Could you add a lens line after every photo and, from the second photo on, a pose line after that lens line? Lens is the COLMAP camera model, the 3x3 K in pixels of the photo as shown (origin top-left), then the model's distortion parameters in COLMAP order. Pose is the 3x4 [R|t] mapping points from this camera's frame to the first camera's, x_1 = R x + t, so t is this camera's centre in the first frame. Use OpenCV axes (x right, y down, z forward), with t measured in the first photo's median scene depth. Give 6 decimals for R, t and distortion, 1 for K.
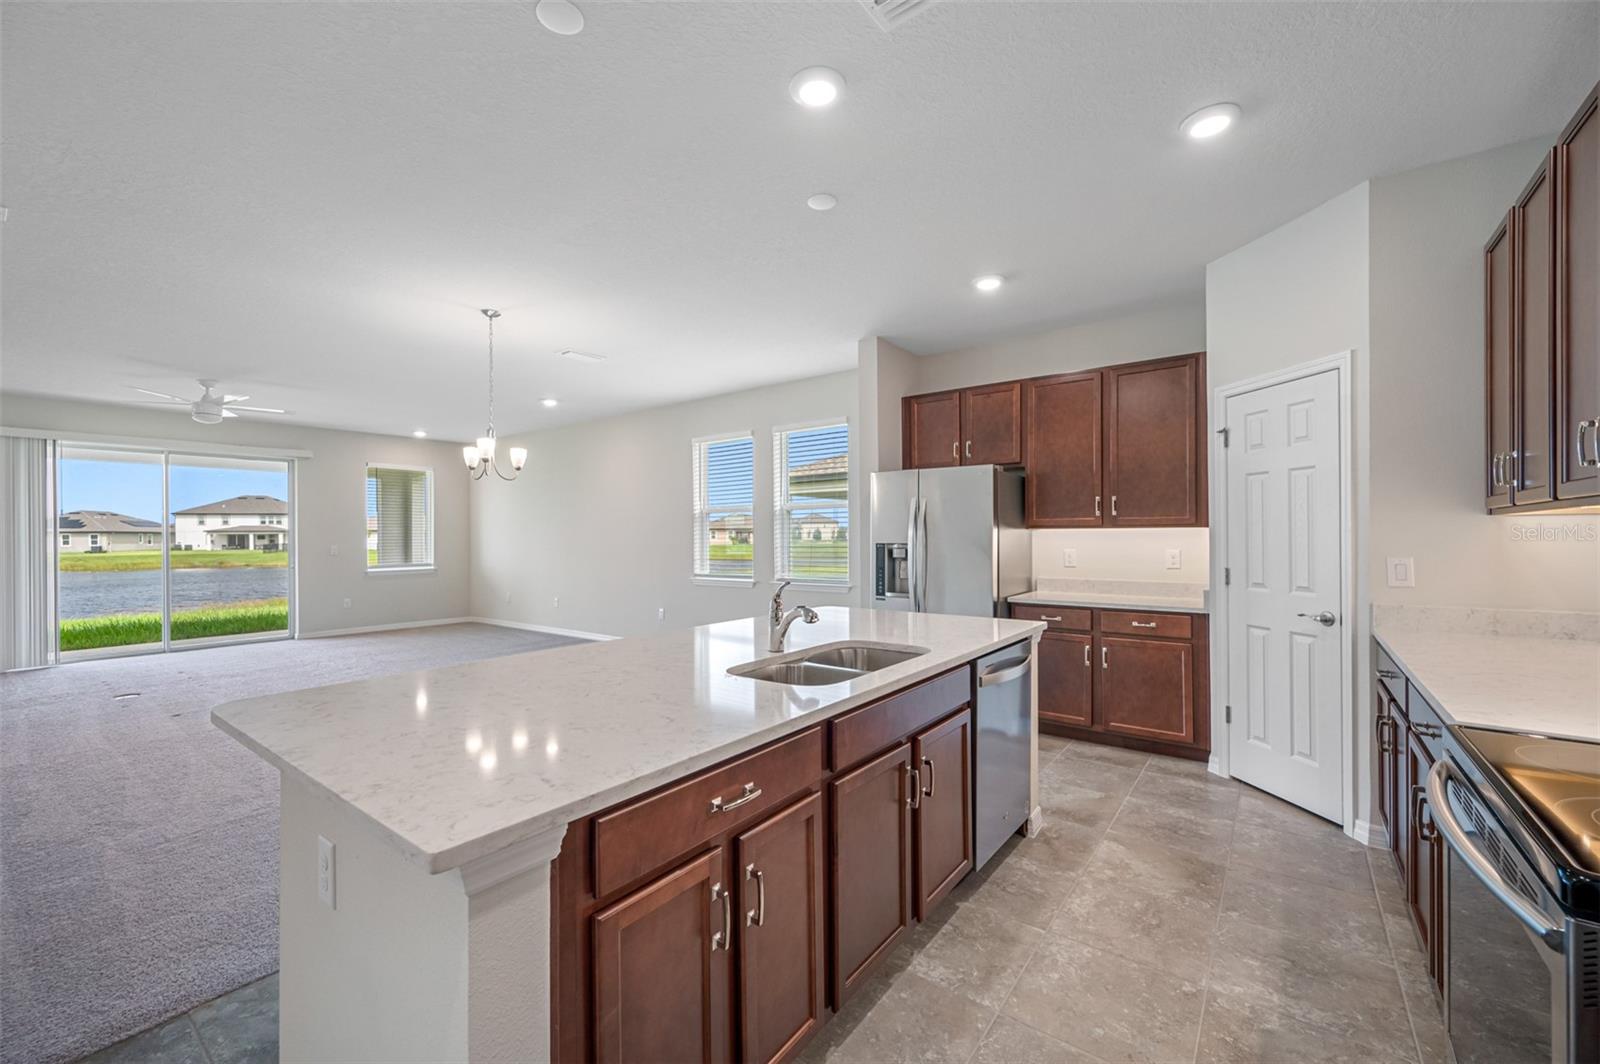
lens RADIAL K [[640.0, 0, 801.4], [0, 640.0, 537.1], [0, 0, 1]] dist [0.005899, -0.000045]
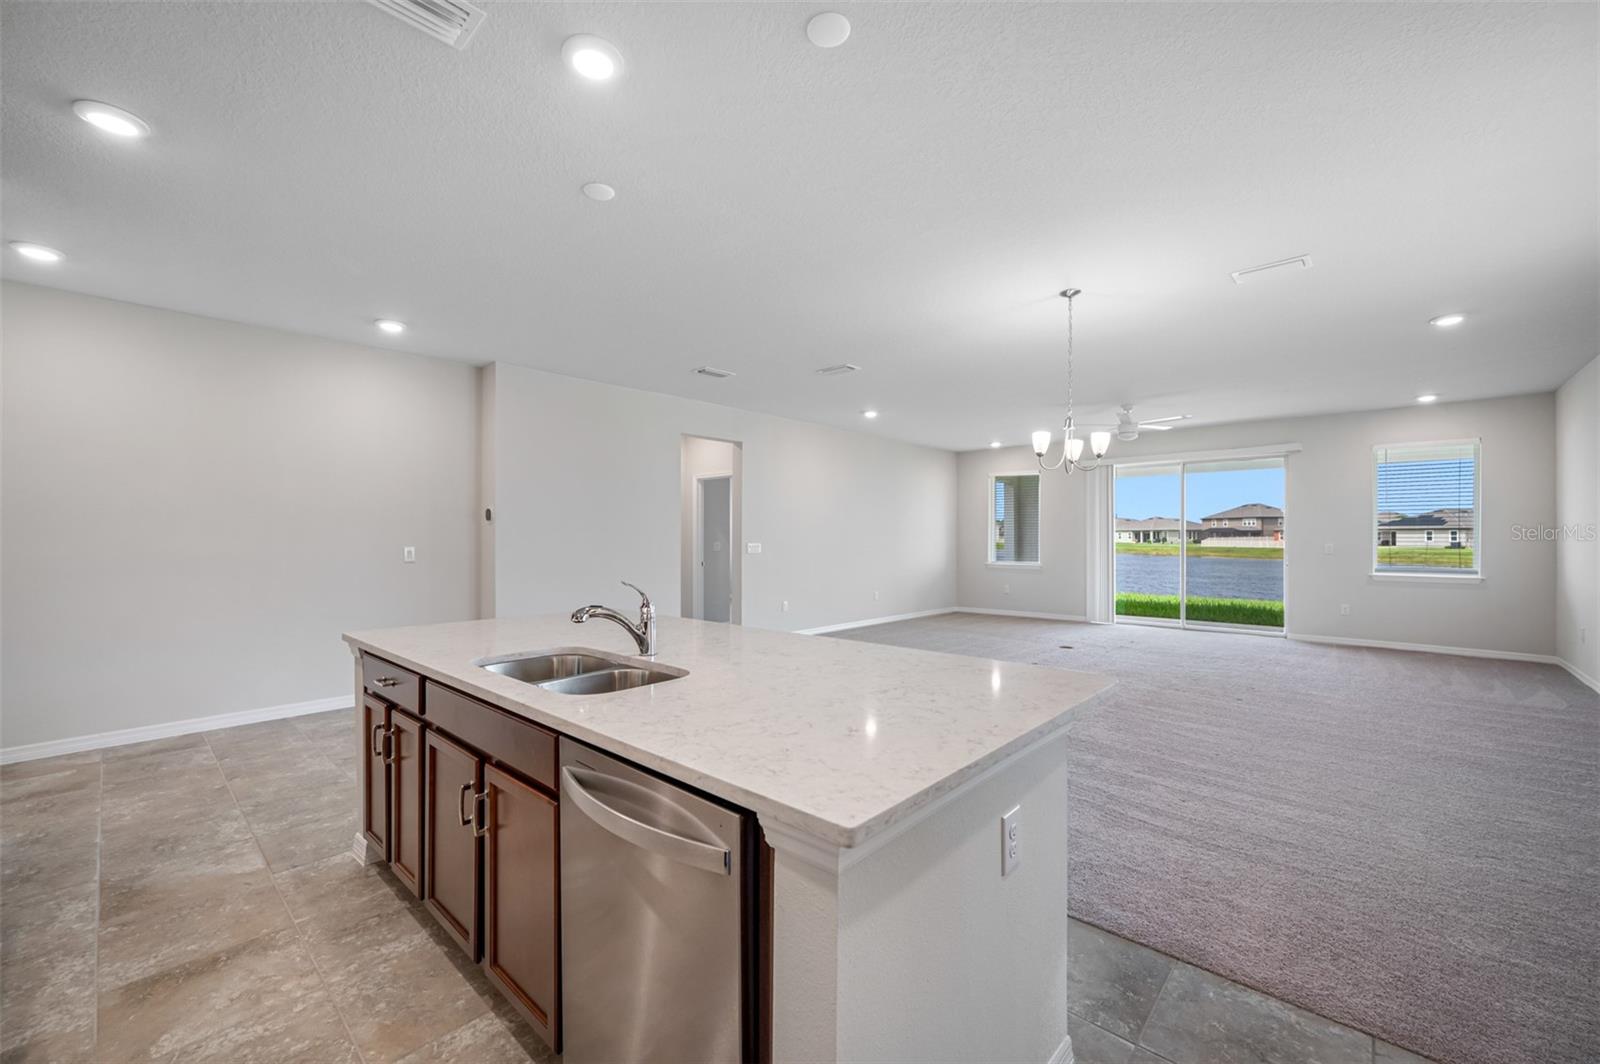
lens RADIAL K [[640.0, 0, 801.4], [0, 640.0, 537.1], [0, 0, 1]] dist [0.005899, -0.000045]
pose [[-0.097072, 0.005117, -0.995264, 0.591257], [0.000637, 0.999987, 0.005079, -0.001009], [0.995277, -0.000140, -0.097074, 0.852274]]
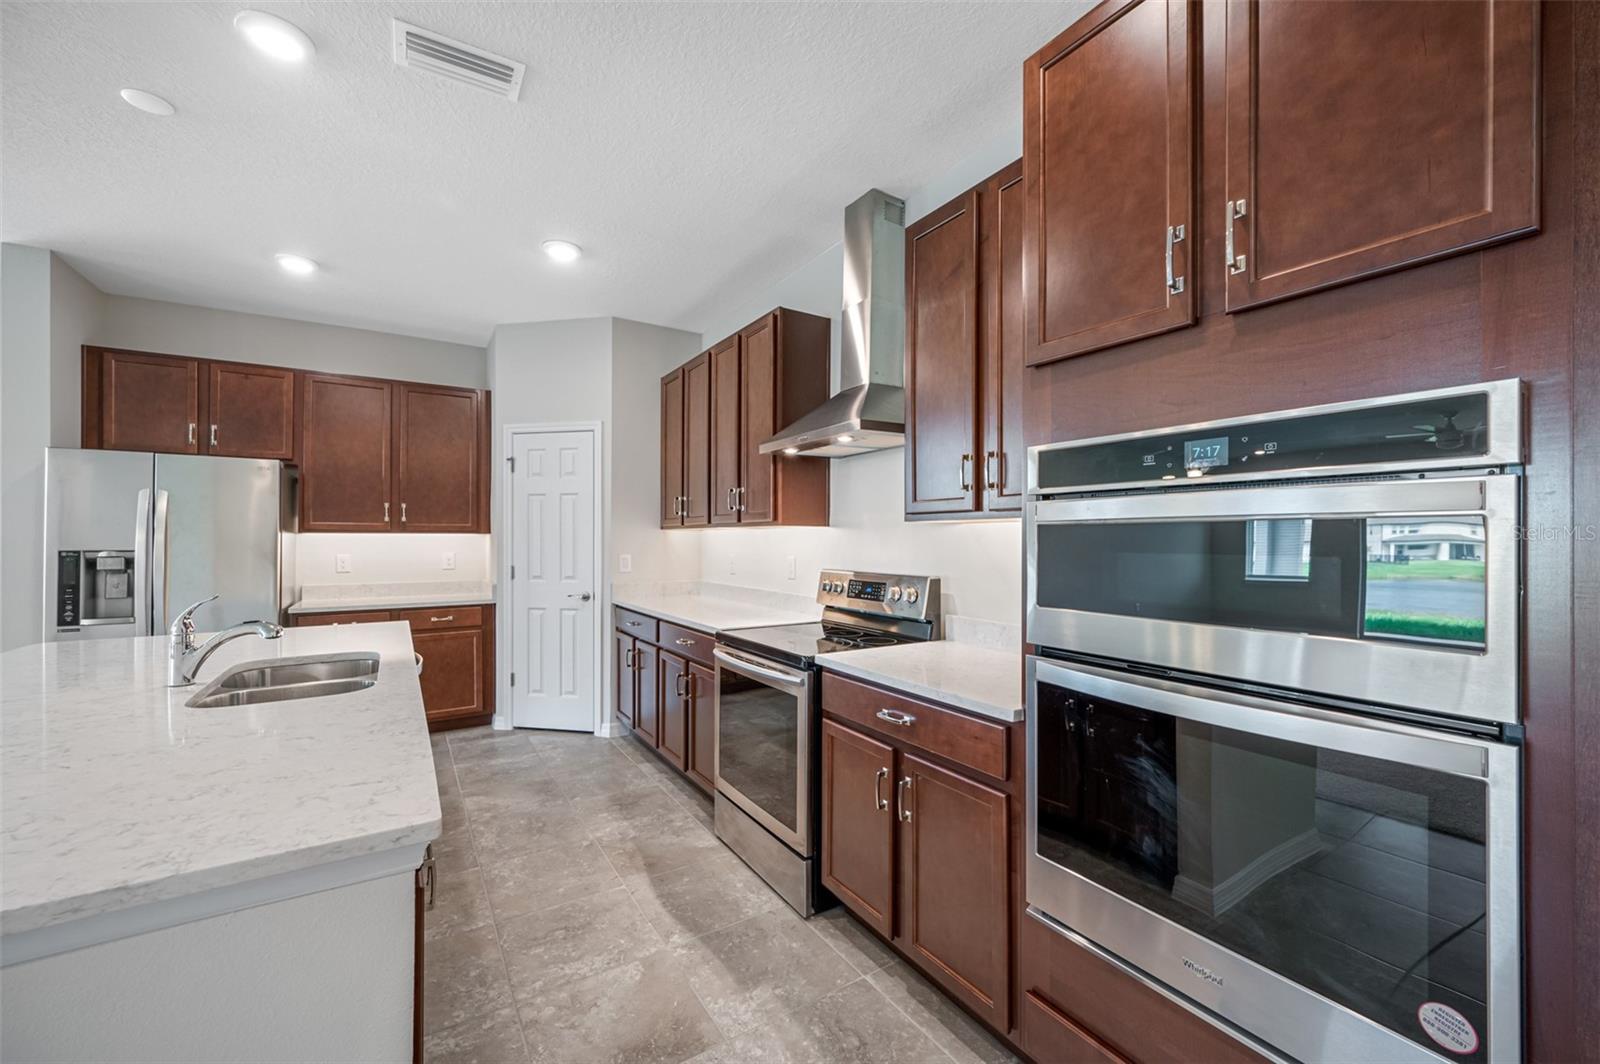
lens RADIAL K [[640.0, 0, 801.4], [0, 640.0, 537.1], [0, 0, 1]] dist [0.005899, -0.000045]
pose [[0.357076, 0.007496, 0.934045, -0.311617], [0.000168, 0.999967, -0.008089, 0.001150], [-0.934075, 0.003045, 0.357063, -0.000790]]
